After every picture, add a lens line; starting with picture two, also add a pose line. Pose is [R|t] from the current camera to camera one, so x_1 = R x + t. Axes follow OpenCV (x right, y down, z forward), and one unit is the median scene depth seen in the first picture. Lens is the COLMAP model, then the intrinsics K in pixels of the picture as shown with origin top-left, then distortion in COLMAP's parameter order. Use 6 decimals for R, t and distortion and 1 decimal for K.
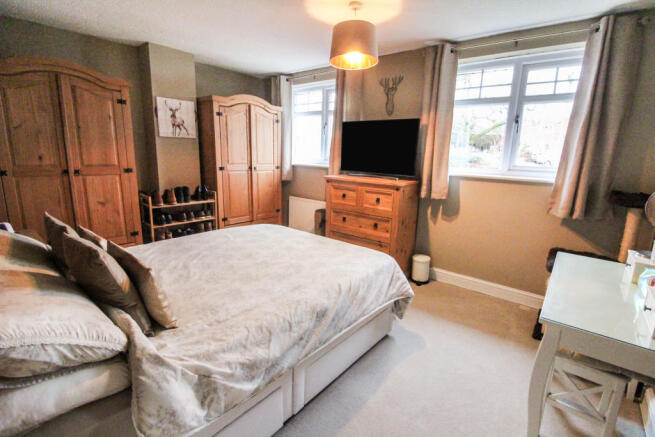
lens RADIAL K [[305.7, 0, 331.6], [0, 305.7, 213.5], [0, 0, 1]] dist [-0.014372, -0.001260]
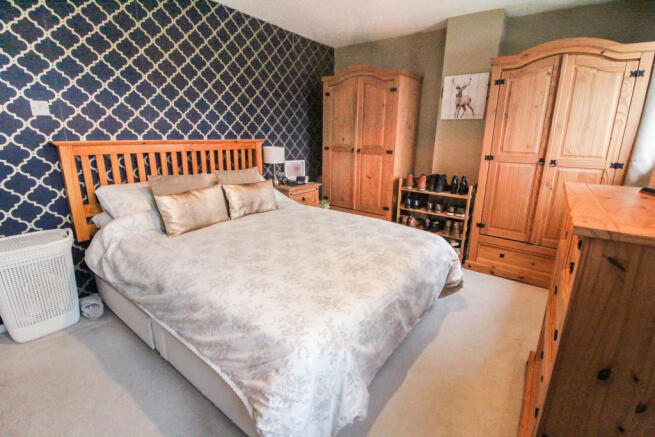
lens RADIAL K [[305.7, 0, 331.6], [0, 305.7, 213.5], [0, 0, 1]] dist [-0.014372, -0.001260]
pose [[0.046277, 0.223726, -0.973553, 0.406726], [-0.210526, 0.954891, 0.209431, -0.100618], [0.976492, 0.195267, 0.091290, 0.635481]]
